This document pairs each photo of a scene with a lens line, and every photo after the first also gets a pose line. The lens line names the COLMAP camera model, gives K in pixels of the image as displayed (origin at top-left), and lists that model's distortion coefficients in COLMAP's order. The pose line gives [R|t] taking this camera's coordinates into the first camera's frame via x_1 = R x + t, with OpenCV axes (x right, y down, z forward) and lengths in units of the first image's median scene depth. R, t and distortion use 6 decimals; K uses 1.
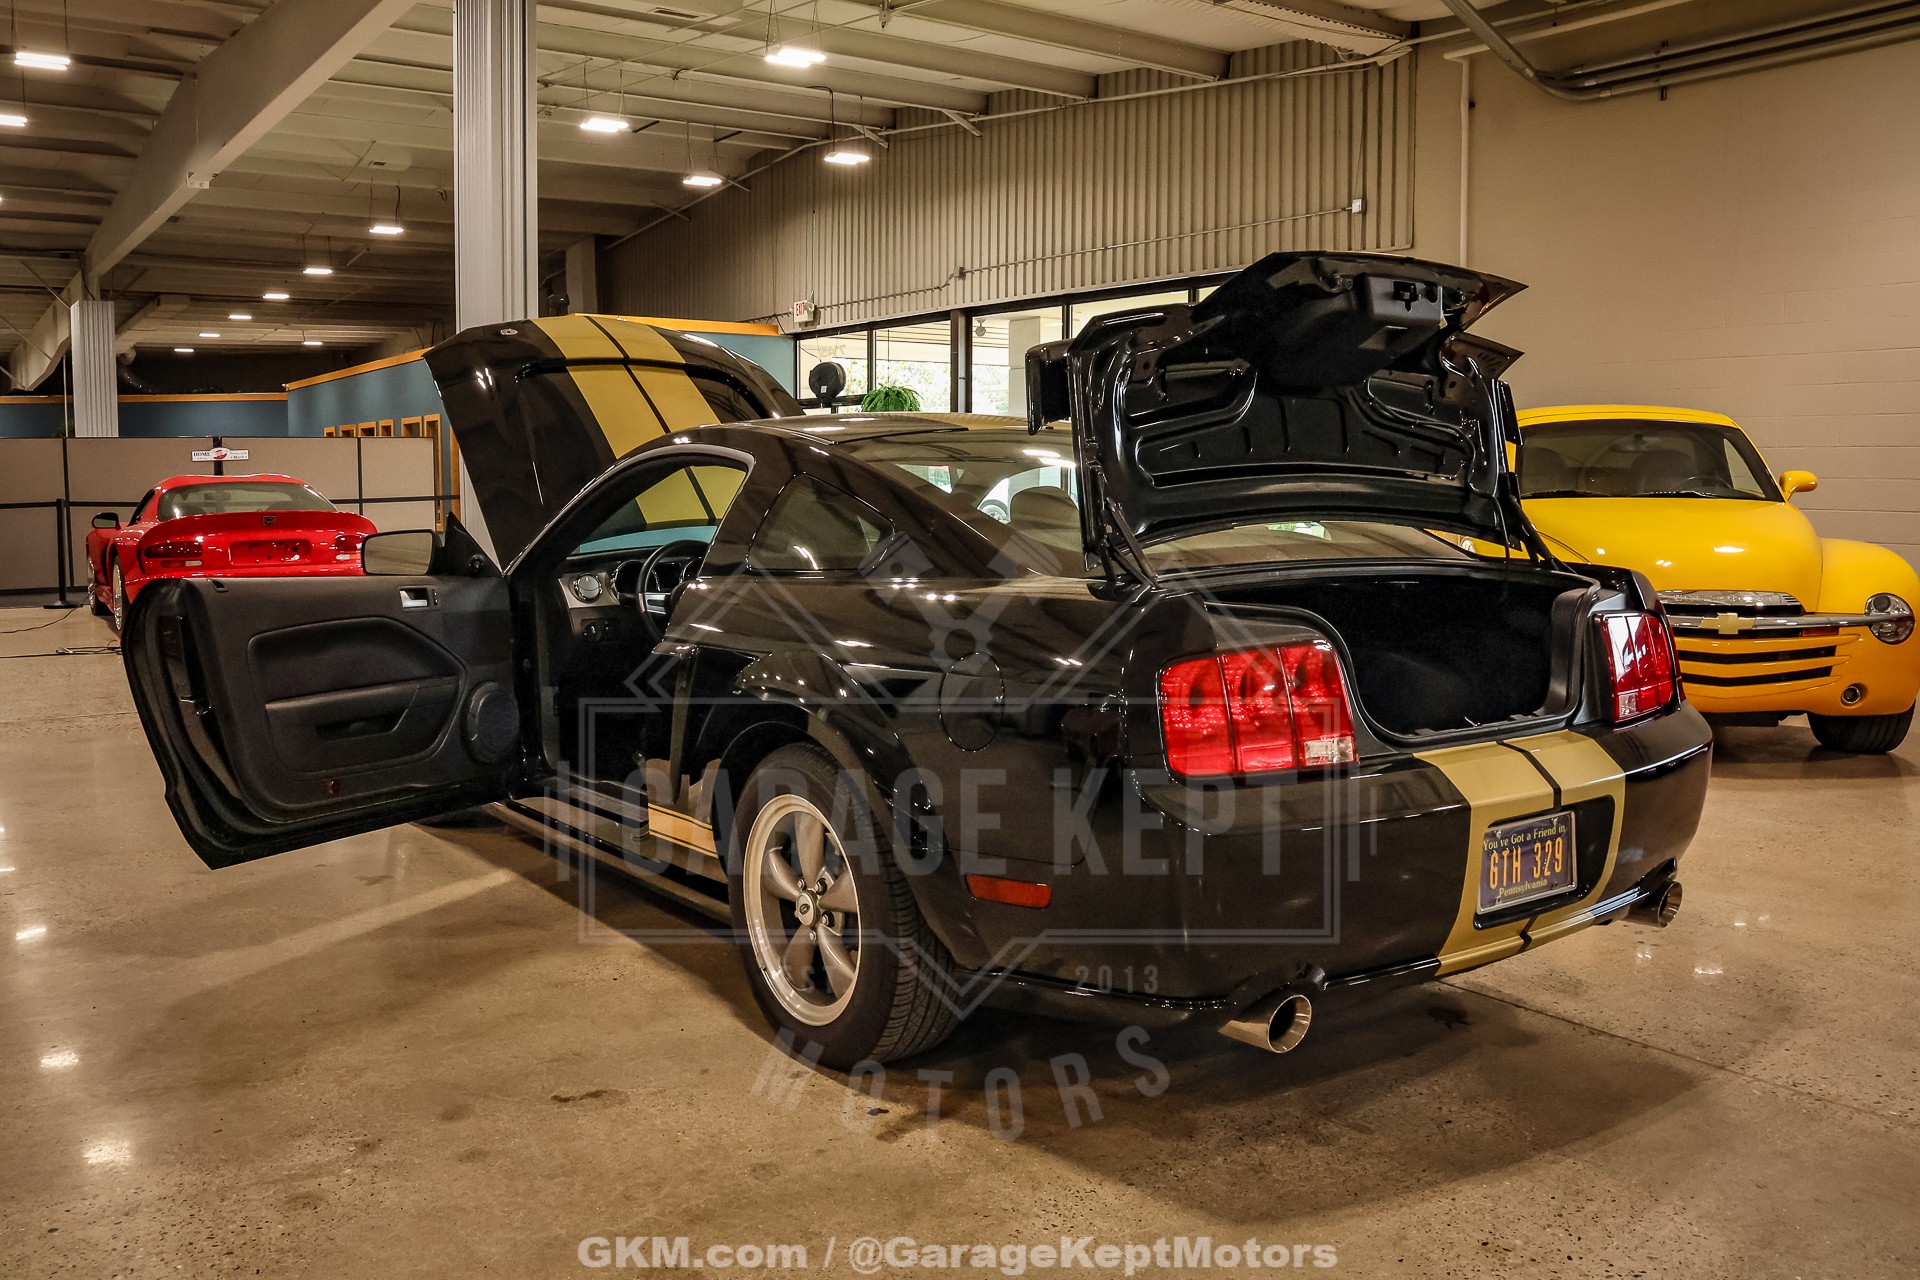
lens RADIAL K [[1615.7, 0, 959.5], [0, 1615.7, 644.9], [0, 0, 1]] dist [-0.155884, 0.130831]
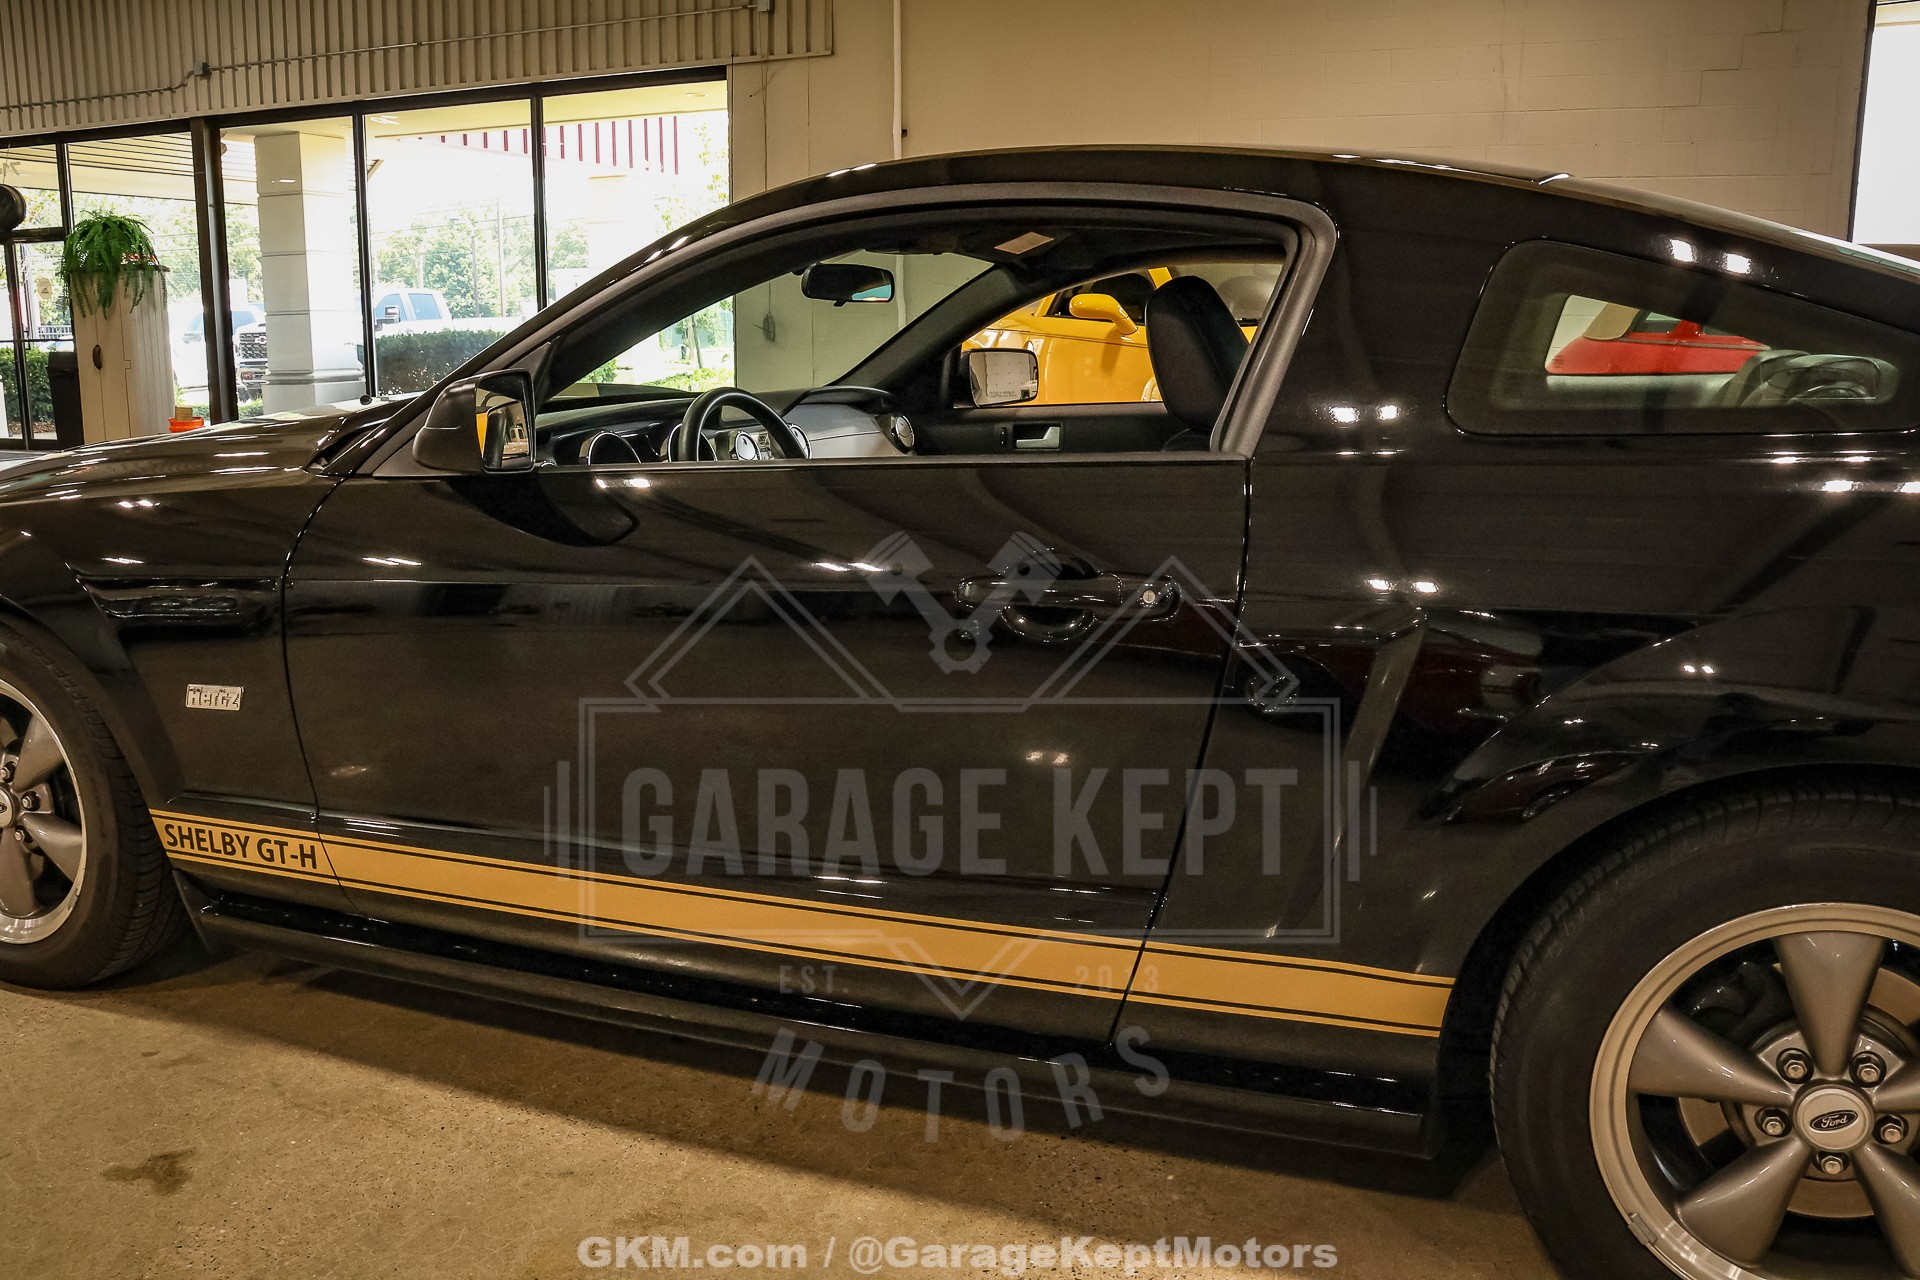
lens RADIAL K [[1604.0, 0, 952.4], [0, 1604.0, 646.5], [0, 0, 1]] dist [-0.155110, 0.122291]
pose [[0.851203, -0.107781, 0.513650, -0.560845], [0.060236, 0.992282, 0.108392, -0.049643], [-0.521368, -0.061324, 0.851125, 0.752854]]
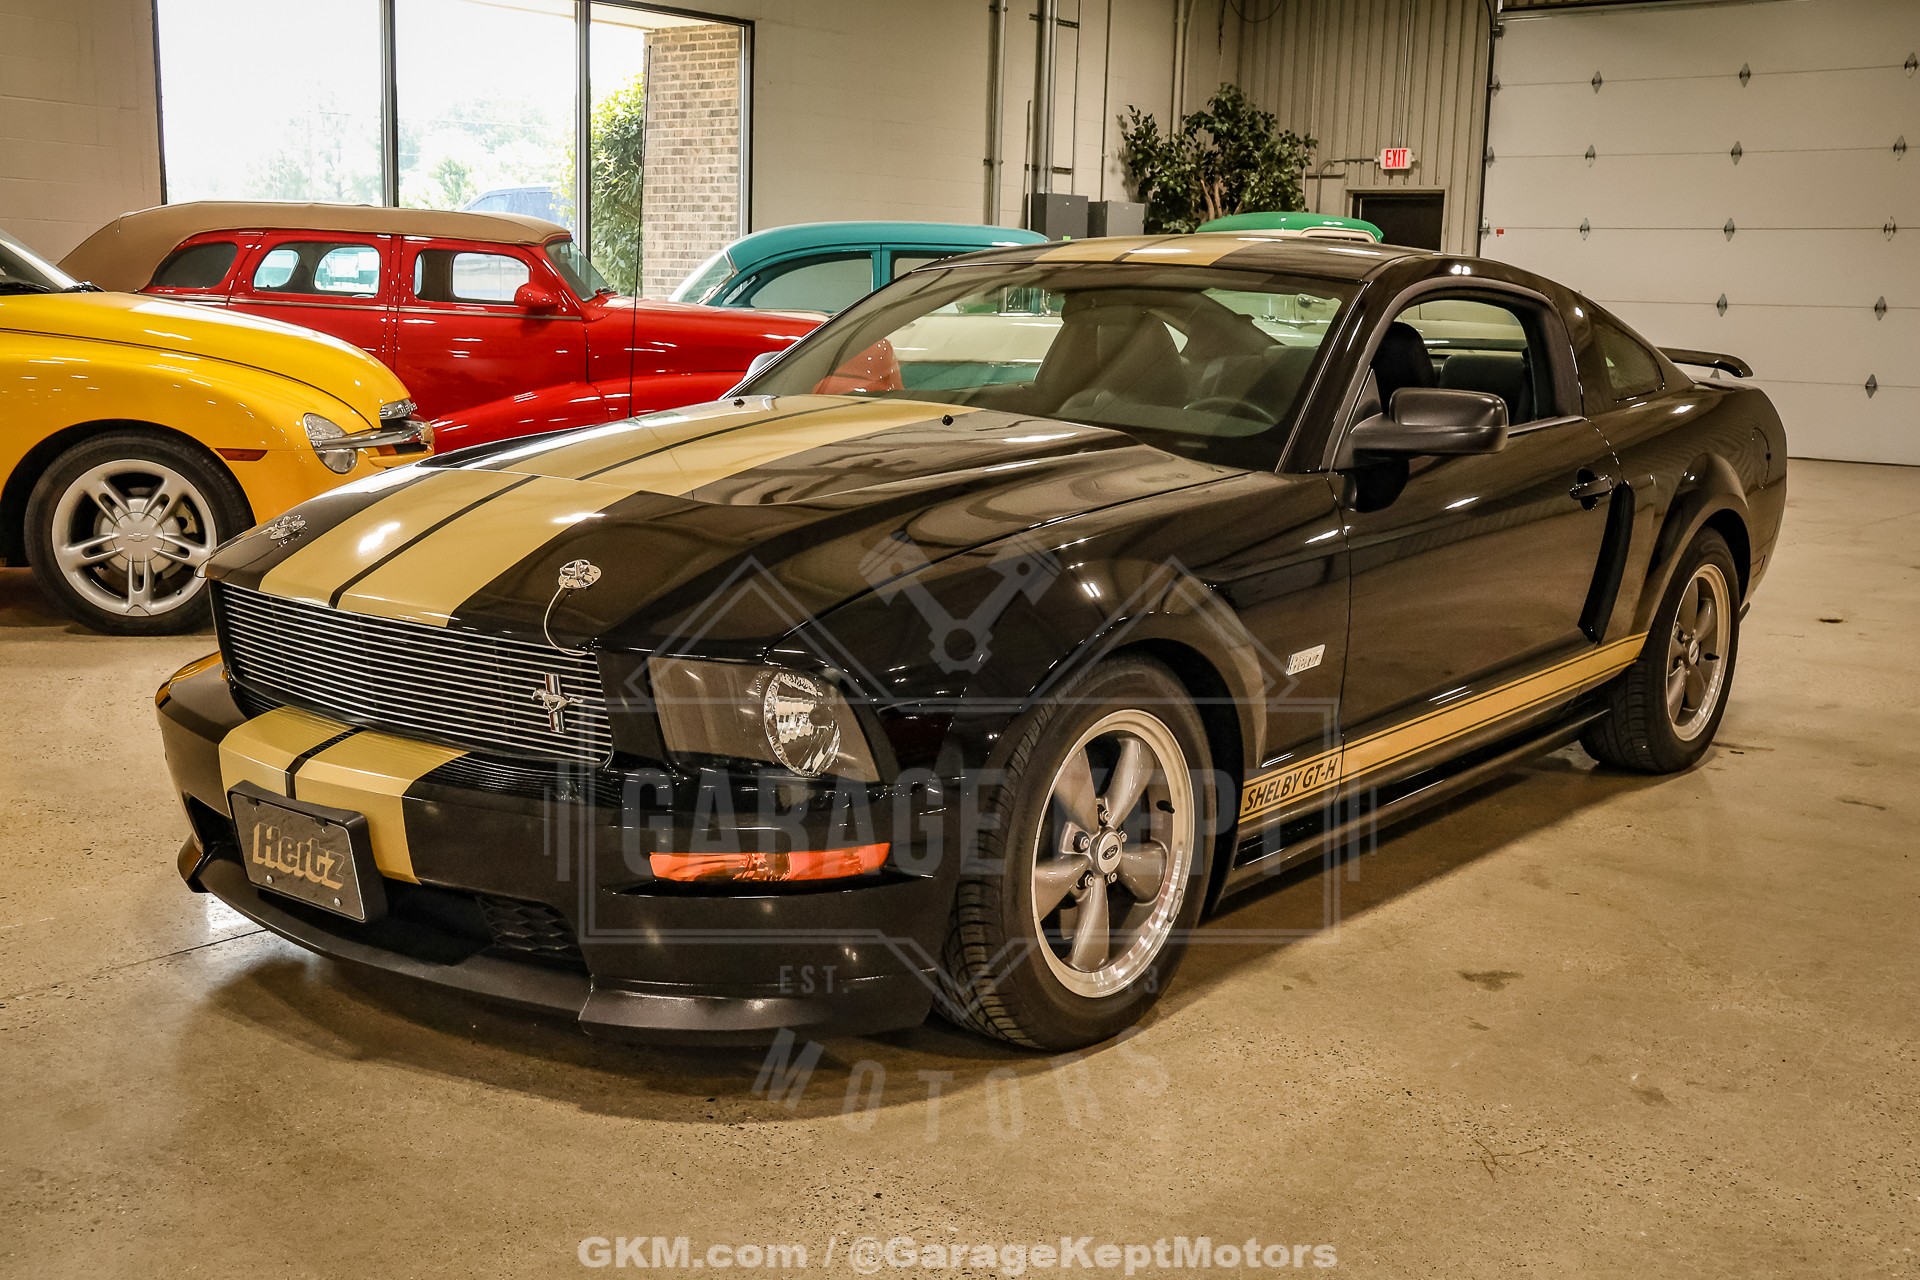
lens RADIAL K [[2091.6, 0, 951.0], [0, 2091.6, 638.6], [0, 0, 1]] dist [-0.055209, 0.257214]
pose [[-0.275143, -0.172588, 0.945785, -1.534299], [0.074893, 0.976918, 0.200057, -0.230444], [-0.958482, 0.125877, -0.255867, 2.020047]]
